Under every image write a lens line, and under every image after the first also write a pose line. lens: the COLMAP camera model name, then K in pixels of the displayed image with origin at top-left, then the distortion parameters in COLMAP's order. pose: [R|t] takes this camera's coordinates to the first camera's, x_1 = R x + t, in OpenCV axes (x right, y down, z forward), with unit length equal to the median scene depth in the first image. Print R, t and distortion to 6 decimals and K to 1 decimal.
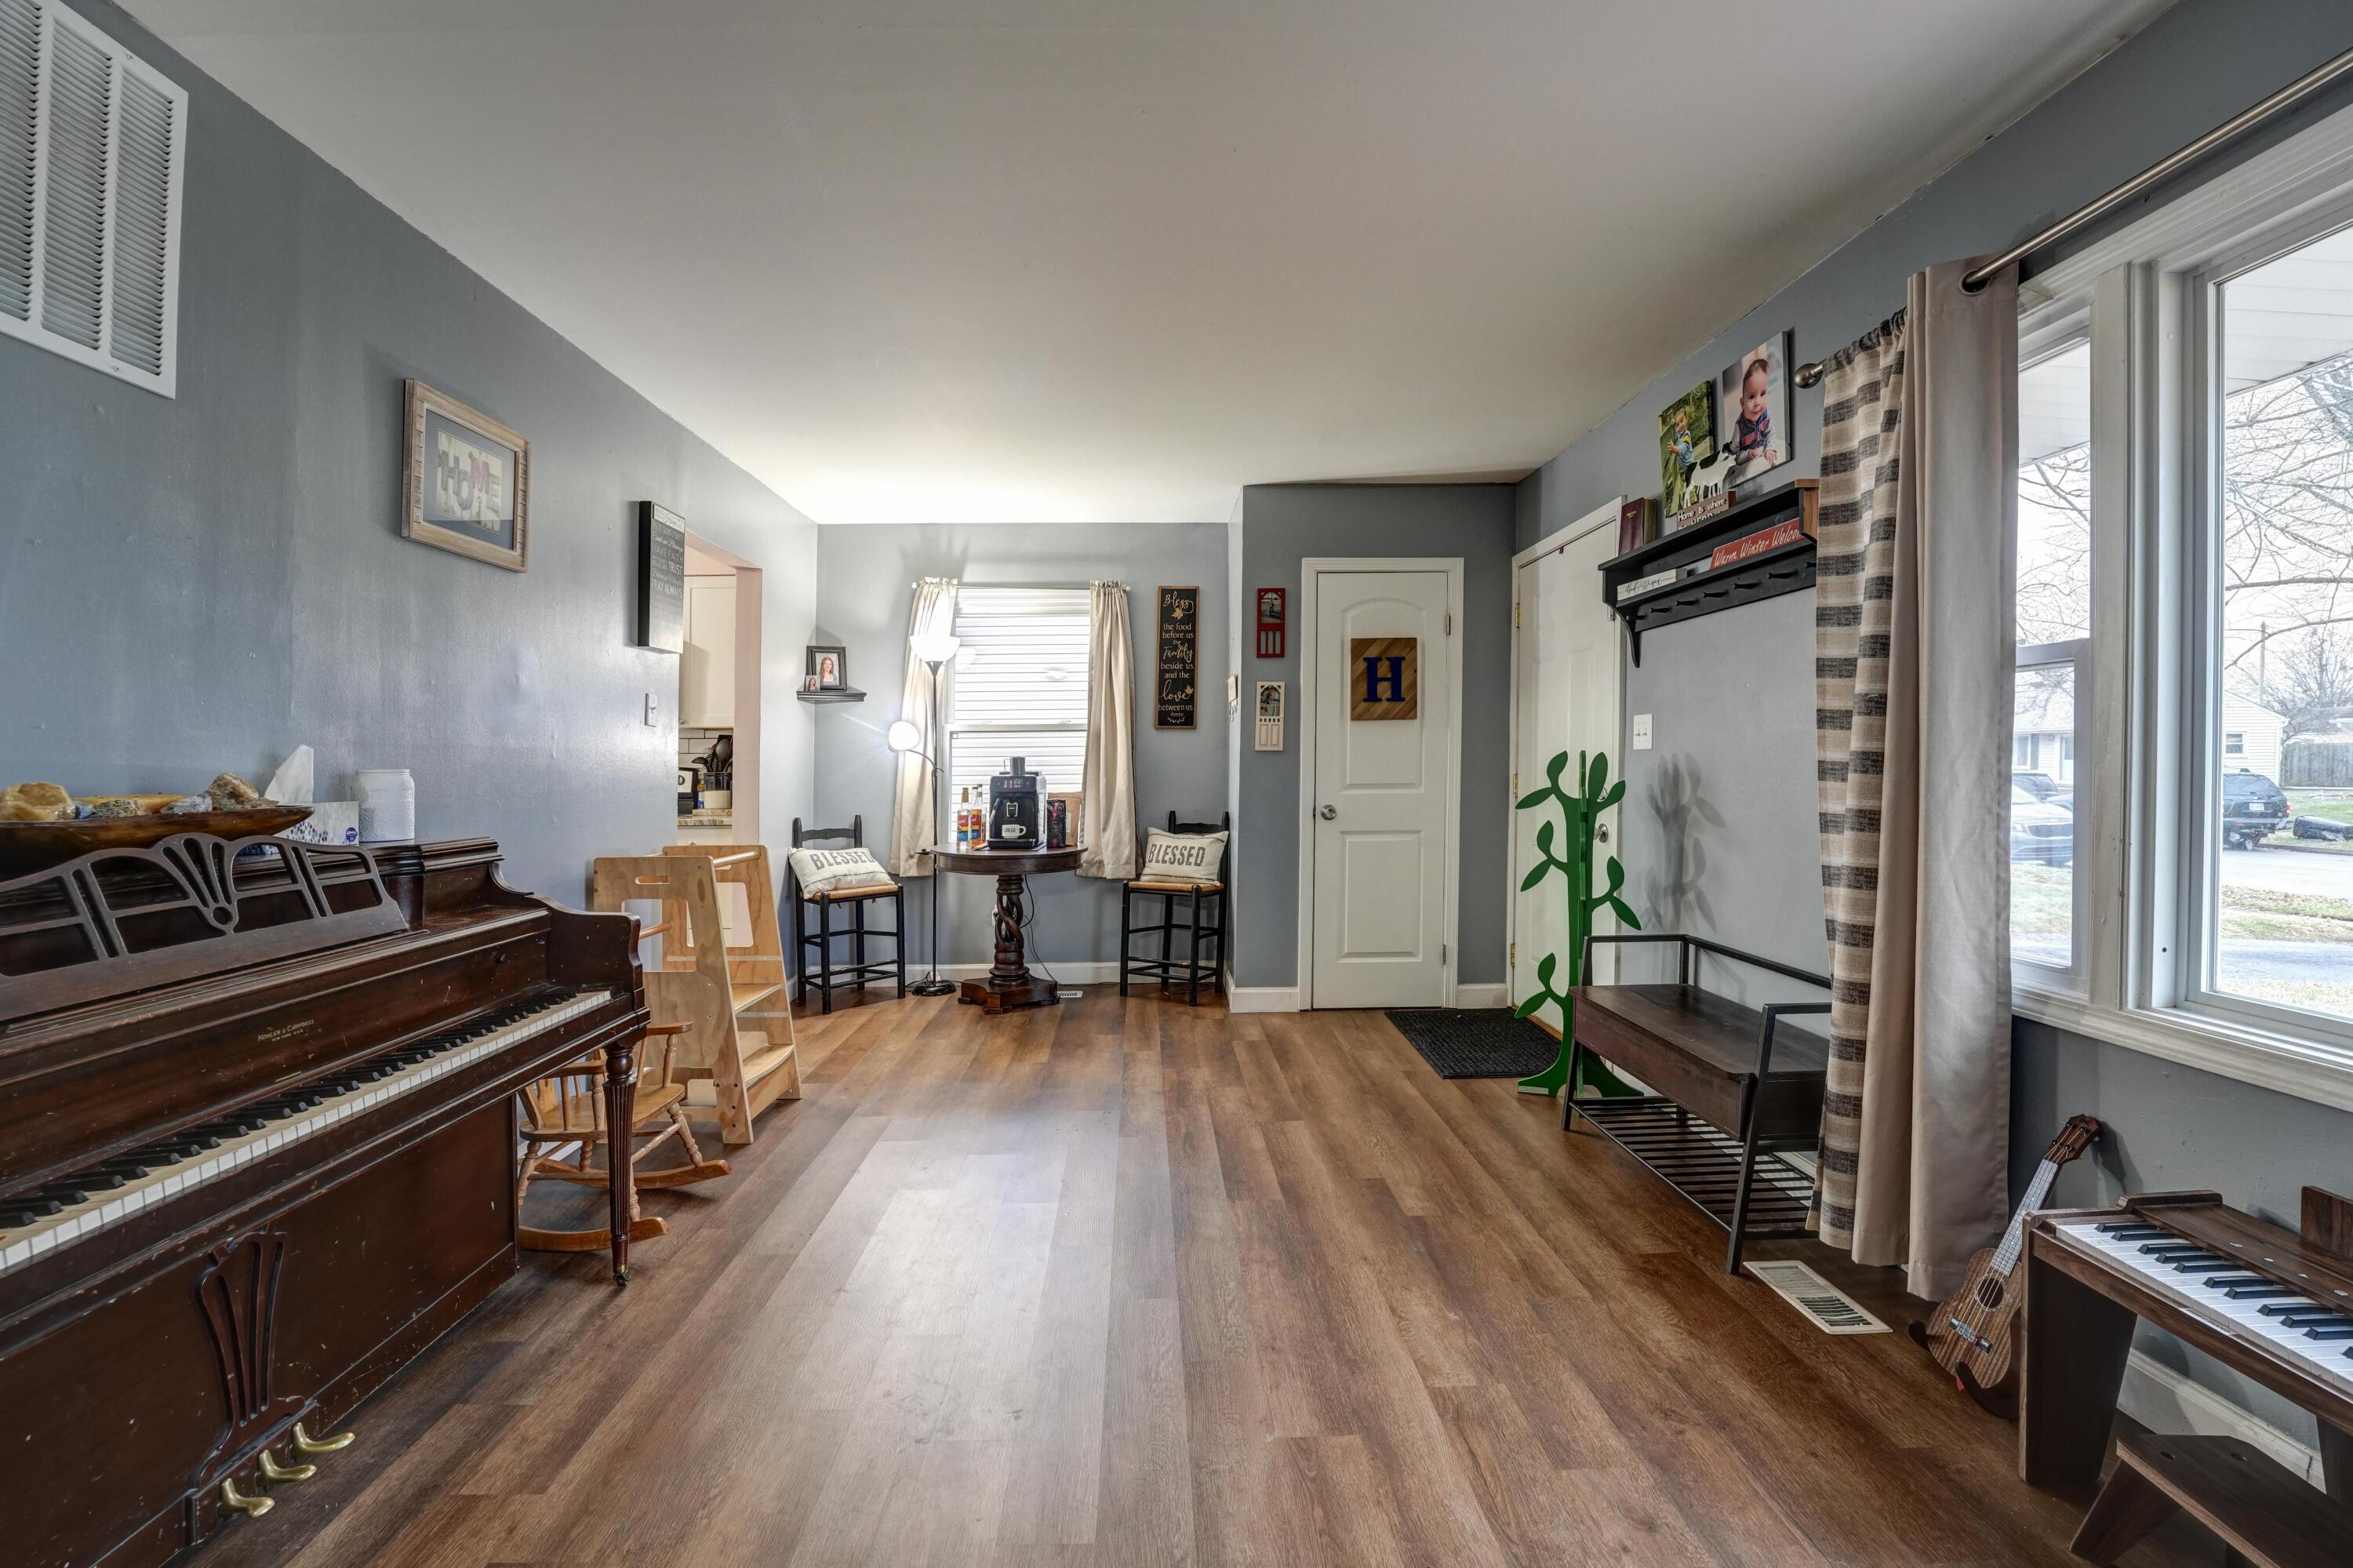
lens RADIAL K [[982.4, 0, 1182.2], [0, 982.4, 766.8], [0, 0, 1]] dist [-0.013326, 0.000191]
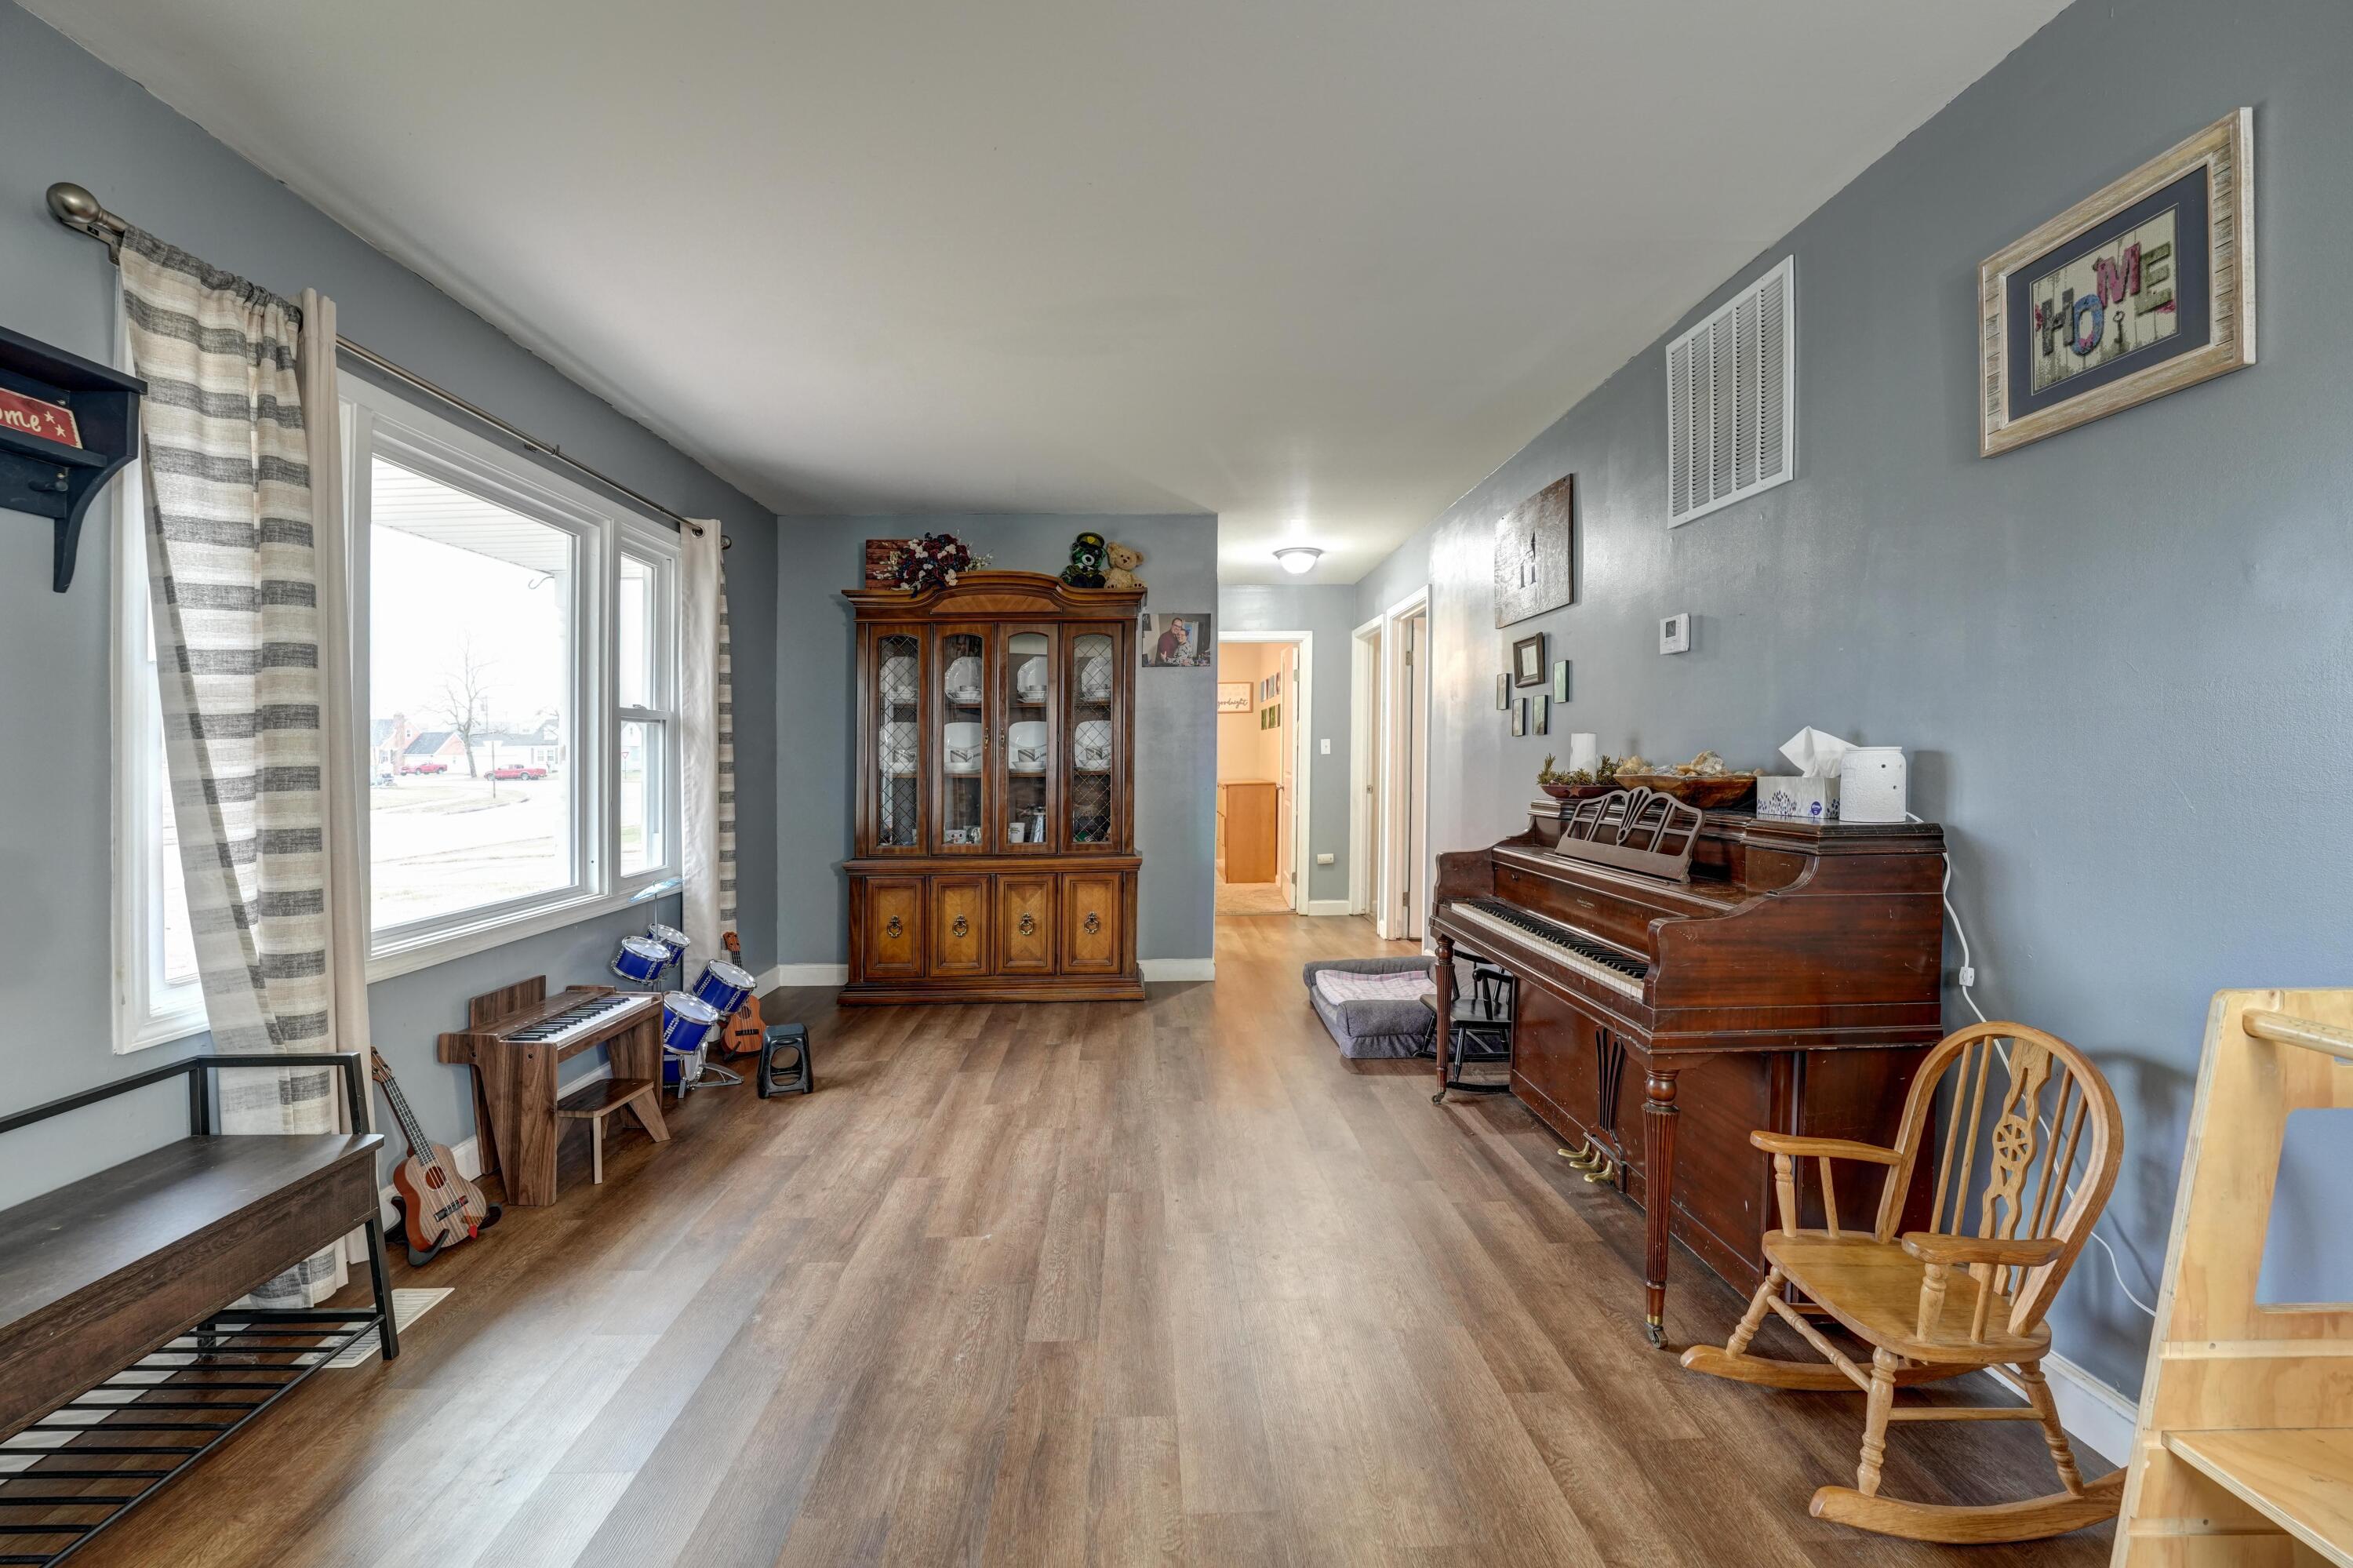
lens RADIAL K [[982.4, 0, 1165.1], [0, 982.4, 766.9], [0, 0, 1]] dist [-0.013326, 0.000191]
pose [[-0.999920, 0.009237, -0.008647, -0.138219], [0.009188, 0.999942, 0.005656, 0.004861], [0.008699, 0.005576, -0.999947, 2.130637]]
